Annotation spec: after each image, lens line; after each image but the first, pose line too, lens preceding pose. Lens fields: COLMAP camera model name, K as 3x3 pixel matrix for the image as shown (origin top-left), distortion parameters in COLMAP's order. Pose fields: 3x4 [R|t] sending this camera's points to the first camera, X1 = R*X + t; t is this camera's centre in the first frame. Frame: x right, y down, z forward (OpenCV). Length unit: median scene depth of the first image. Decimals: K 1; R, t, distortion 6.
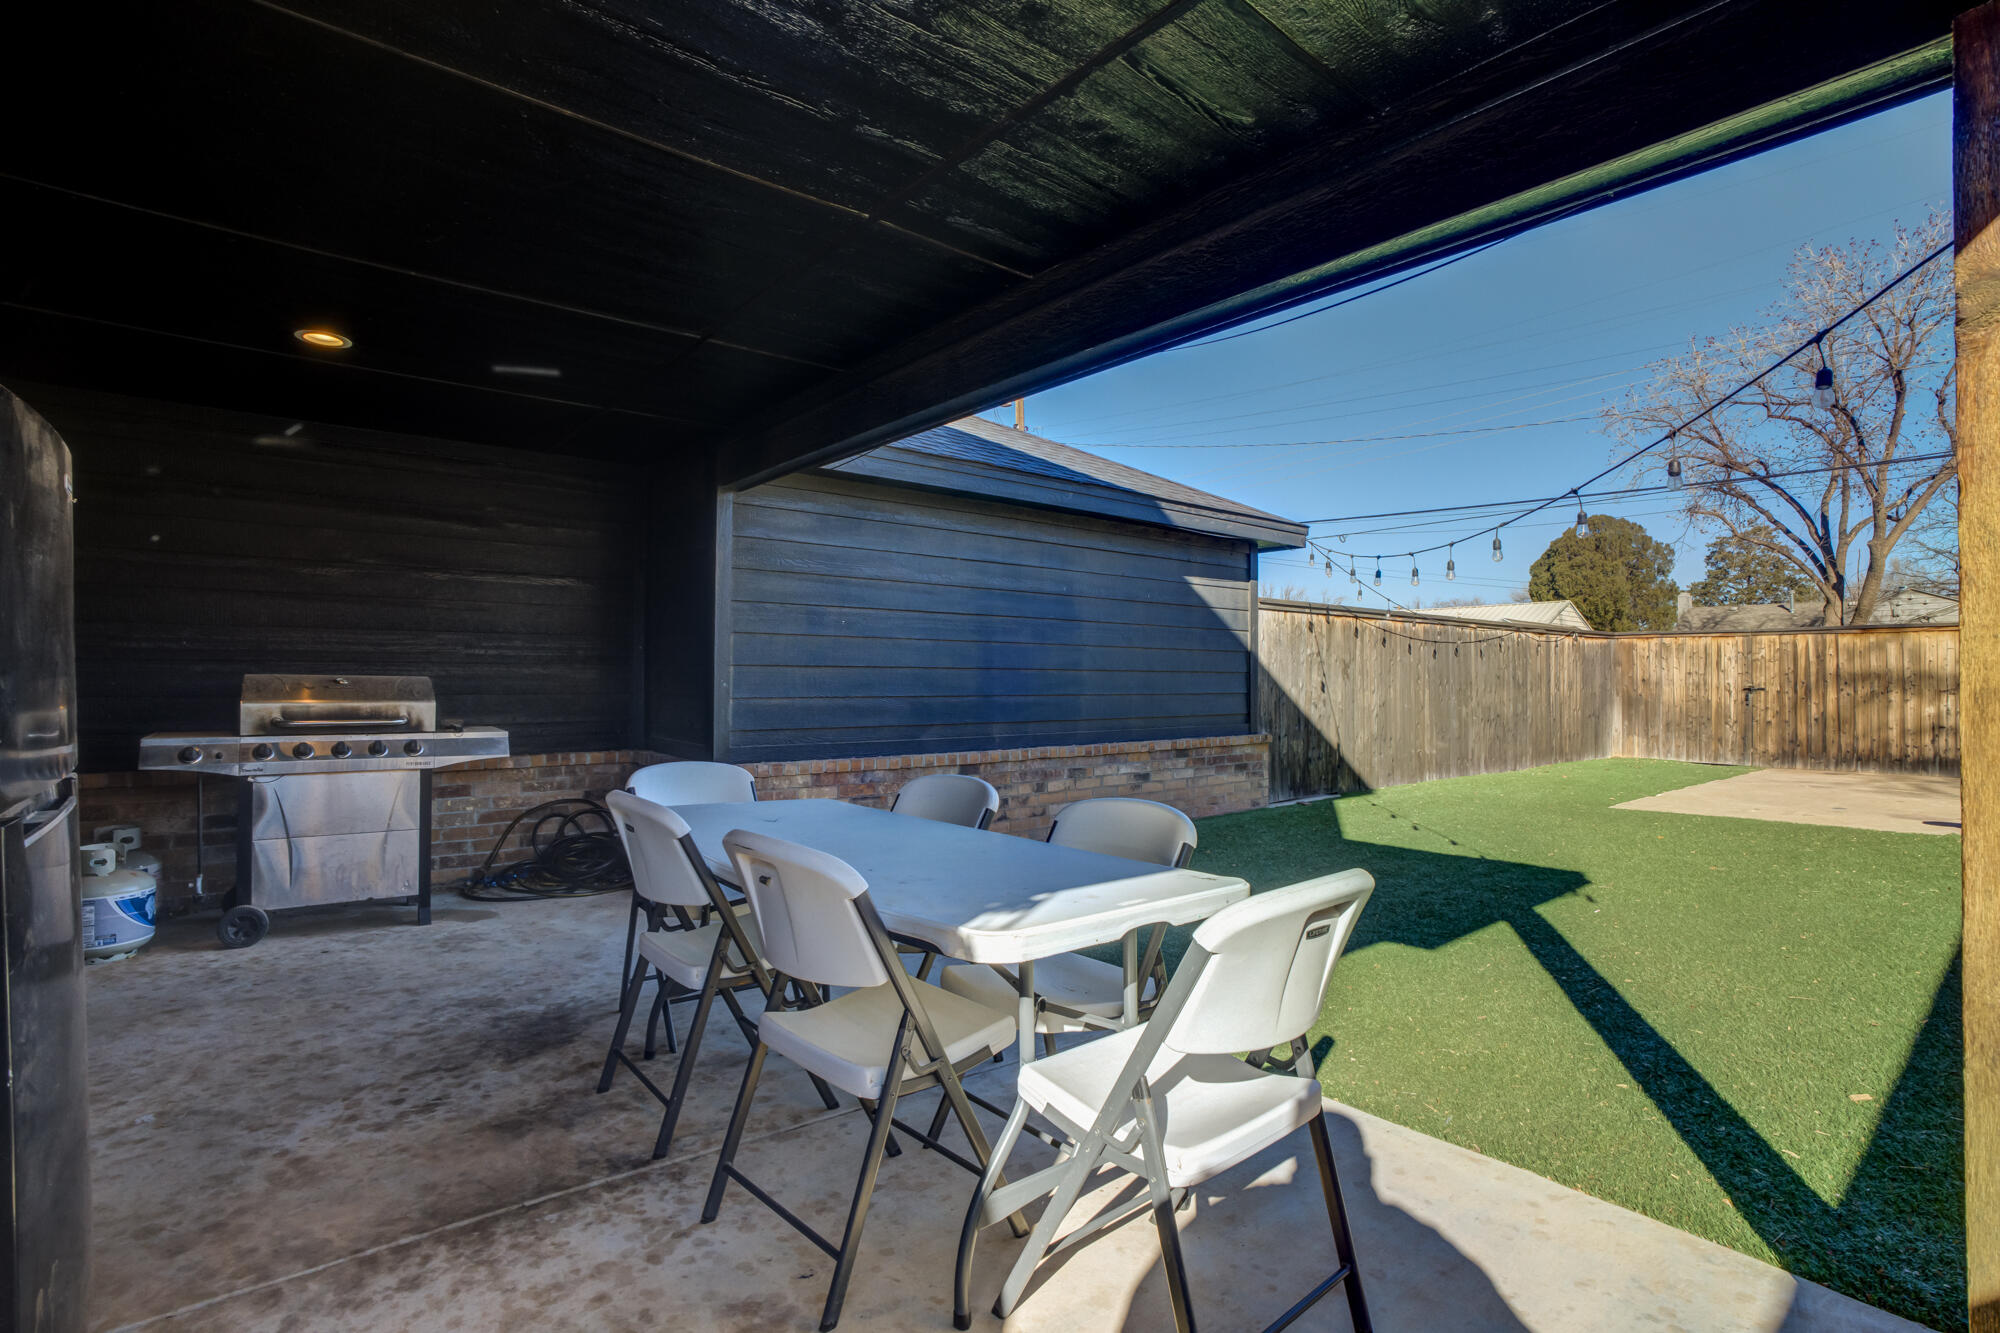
lens RADIAL K [[922.5, 0, 1005.1], [0, 922.5, 670.2], [0, 0, 1]] dist [-0.039202, 0.008455]
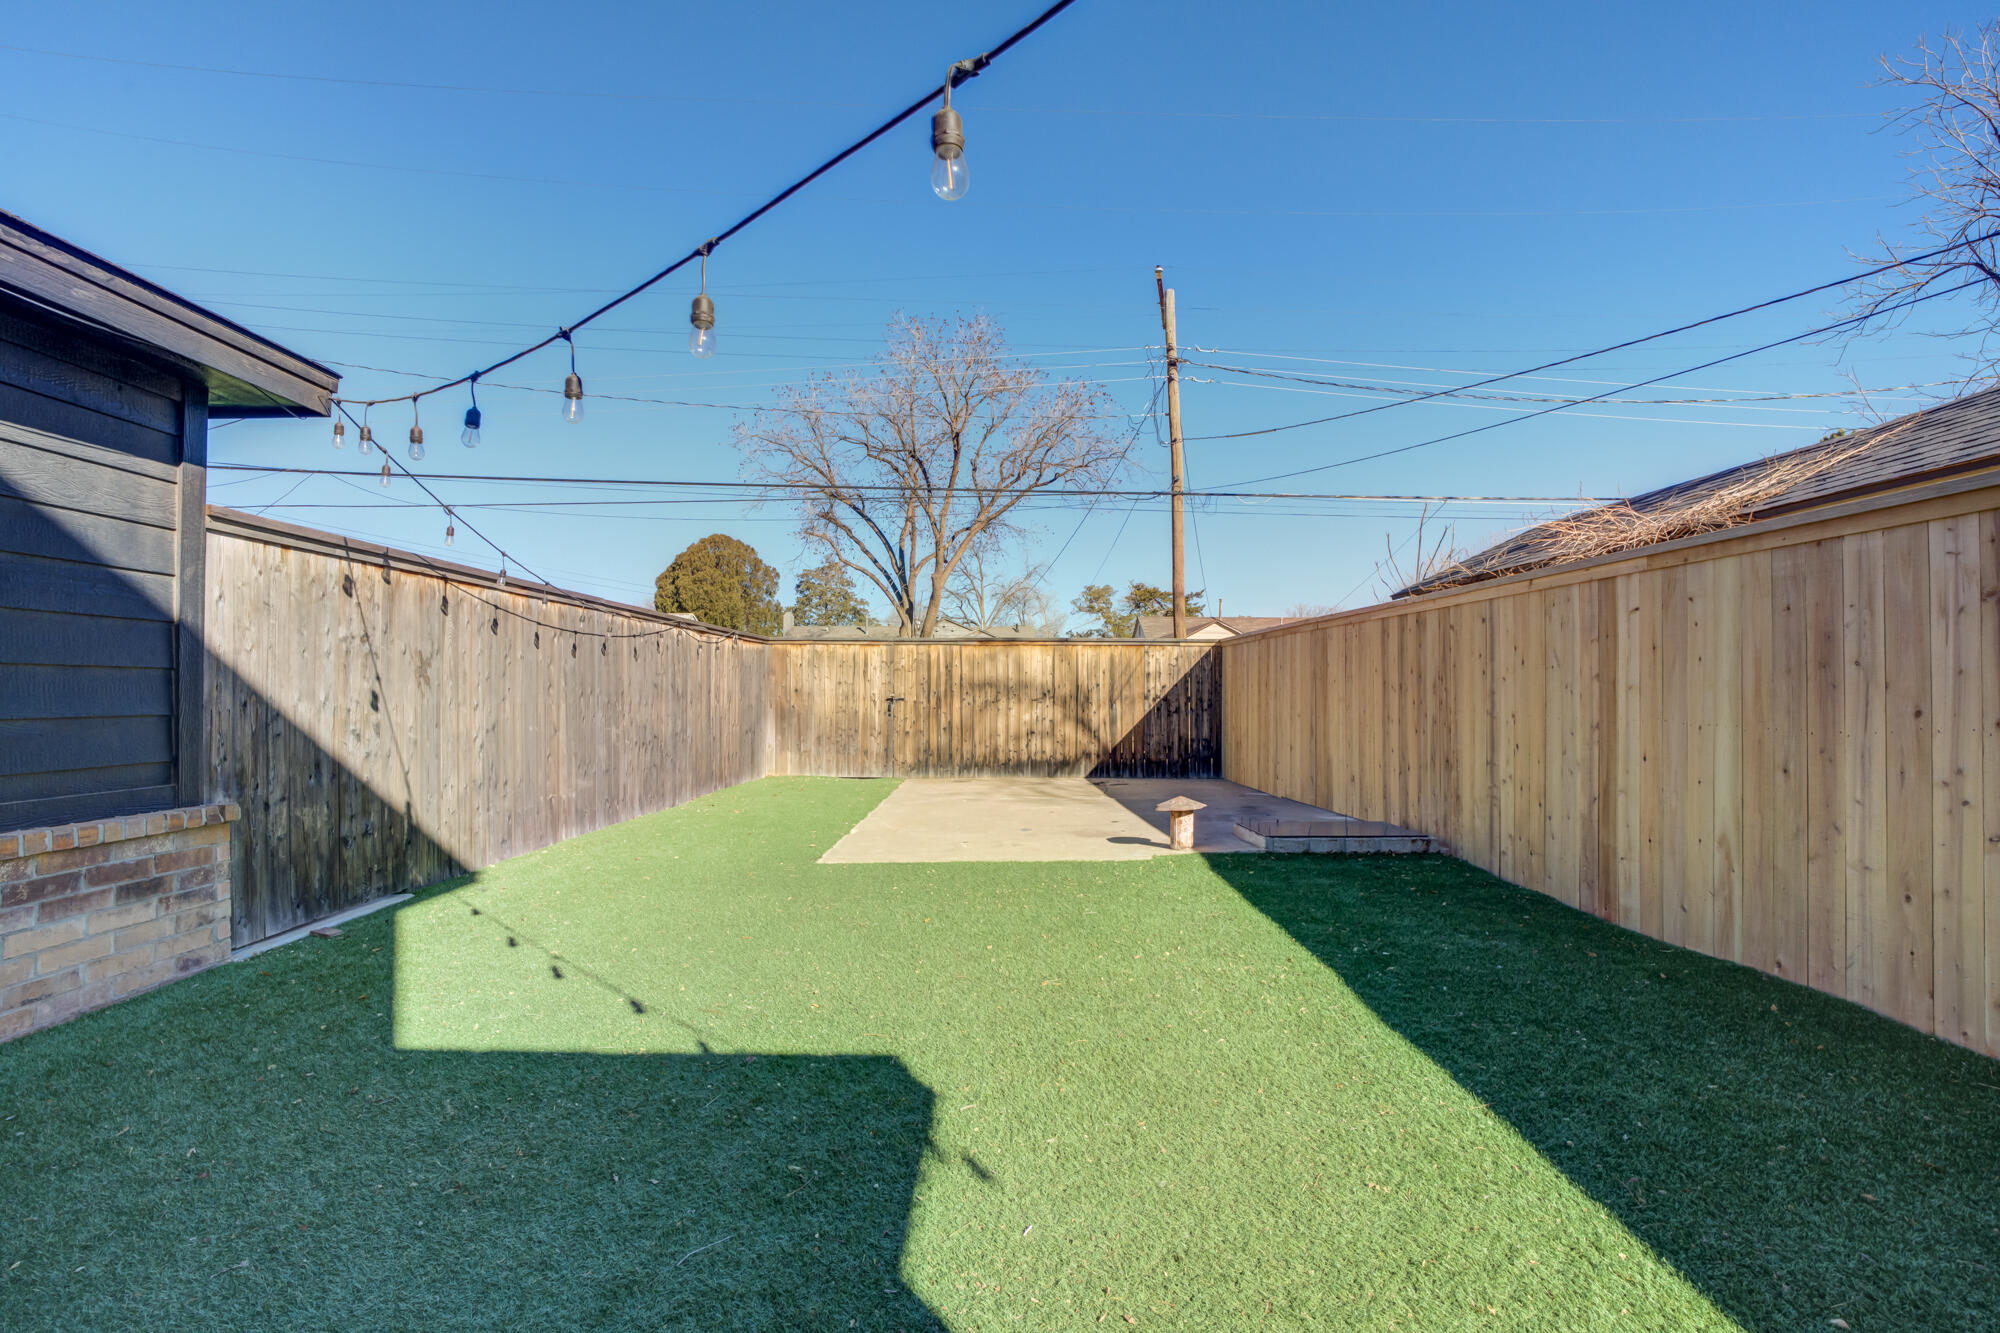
lens RADIAL K [[922.5, 0, 1005.7], [0, 922.5, 684.9], [0, 0, 1]] dist [-0.039202, 0.008455]
pose [[0.622777, 0.003913, 0.782390, 0.122522], [-0.005075, 0.999987, -0.000962, 0.006058], [-0.782383, -0.003372, 0.622789, 0.289683]]
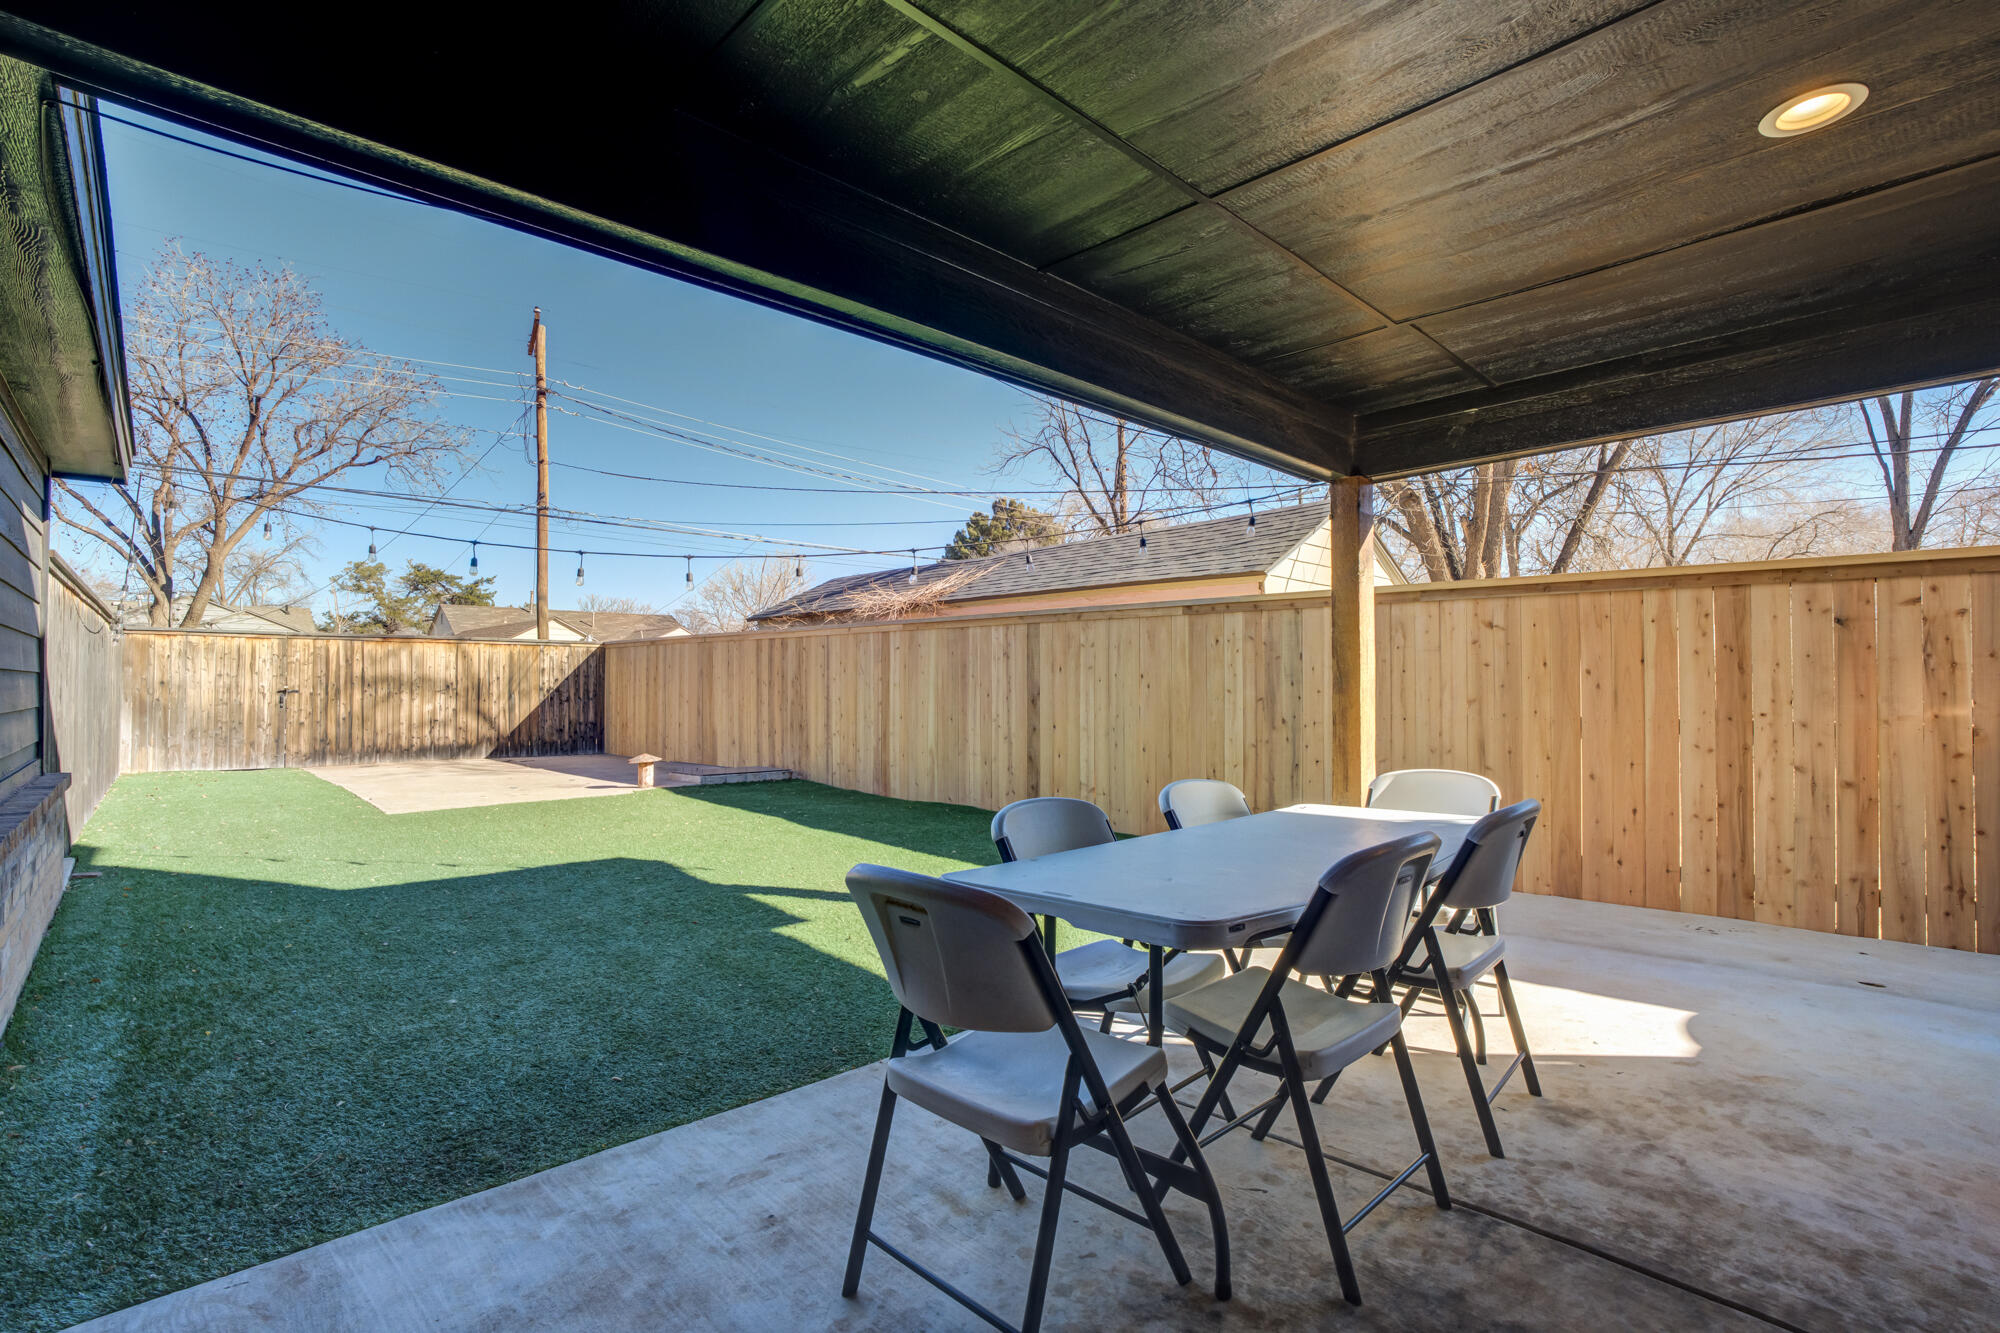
lens RADIAL K [[922.5, 0, 987.9], [0, 922.5, 683.2], [0, 0, 1]] dist [-0.039202, 0.008455]
pose [[-0.063312, -0.003268, 0.997988, -0.241911], [-0.010128, 0.999945, 0.002632, 0.001230], [-0.997942, -0.009941, -0.063341, 0.291429]]
